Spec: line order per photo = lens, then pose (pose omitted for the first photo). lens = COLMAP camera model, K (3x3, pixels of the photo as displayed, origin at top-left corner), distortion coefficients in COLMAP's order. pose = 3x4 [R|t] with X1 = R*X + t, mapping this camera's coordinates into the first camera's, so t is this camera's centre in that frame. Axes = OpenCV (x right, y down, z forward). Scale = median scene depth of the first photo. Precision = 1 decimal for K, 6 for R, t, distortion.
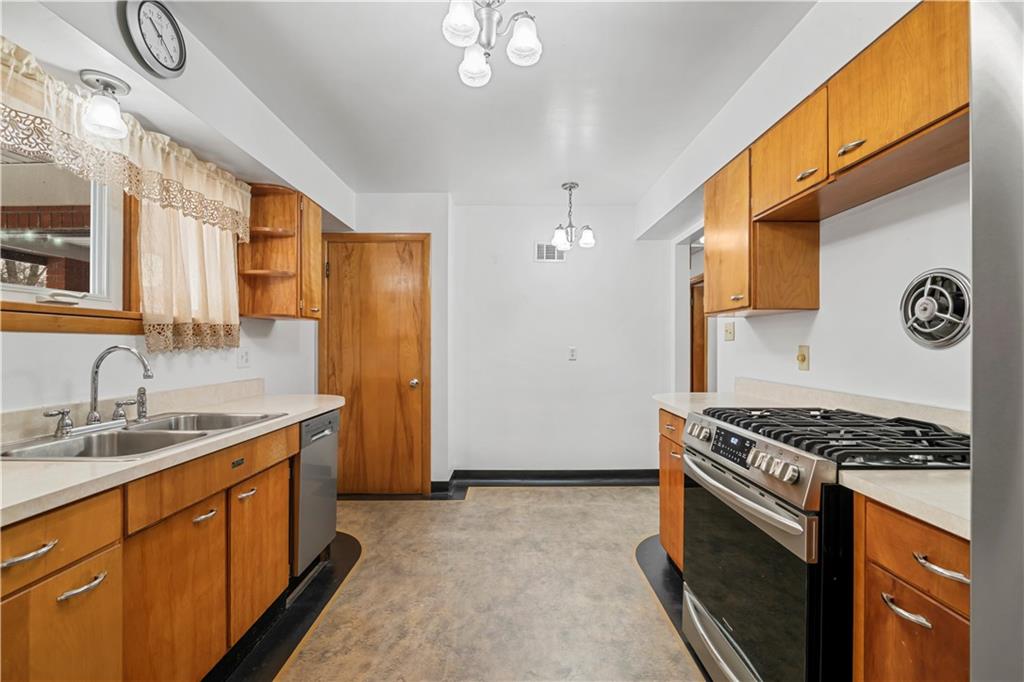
lens RADIAL K [[464.8, 0, 510.2], [0, 464.8, 346.1], [0, 0, 1]] dist [-0.018423, 0.000079]
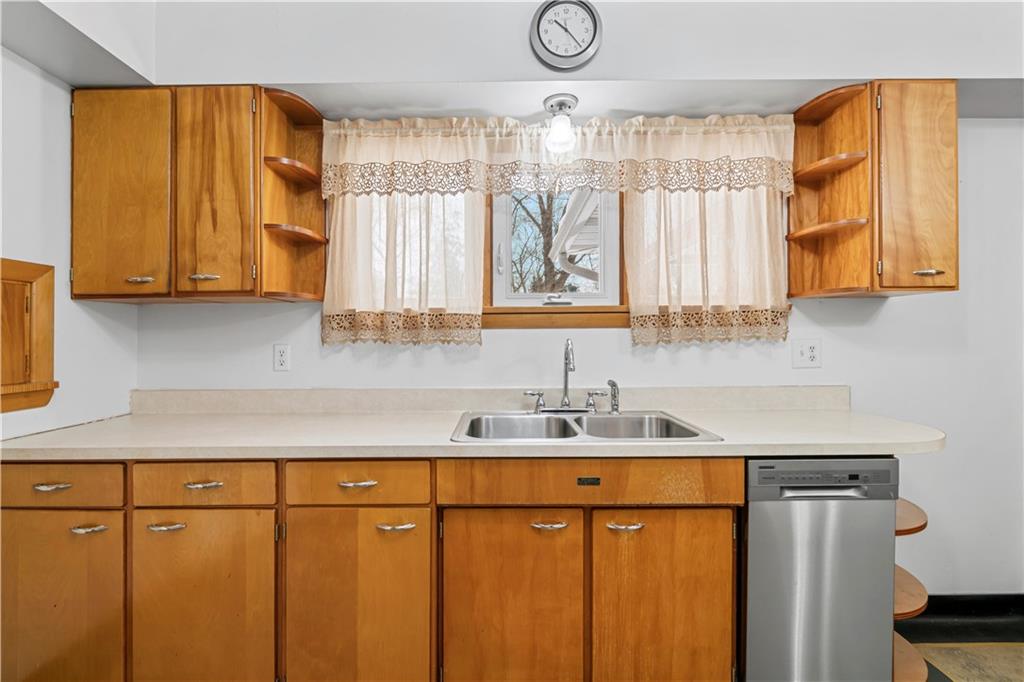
lens RADIAL K [[464.8, 0, 505.9], [0, 464.8, 338.3], [0, 0, 1]] dist [-0.018423, 0.000079]
pose [[-0.022715, -0.004774, -0.999731, 0.202972], [0.004921, 0.999976, -0.004887, 0.002103], [0.999730, -0.005031, -0.022691, 0.741686]]
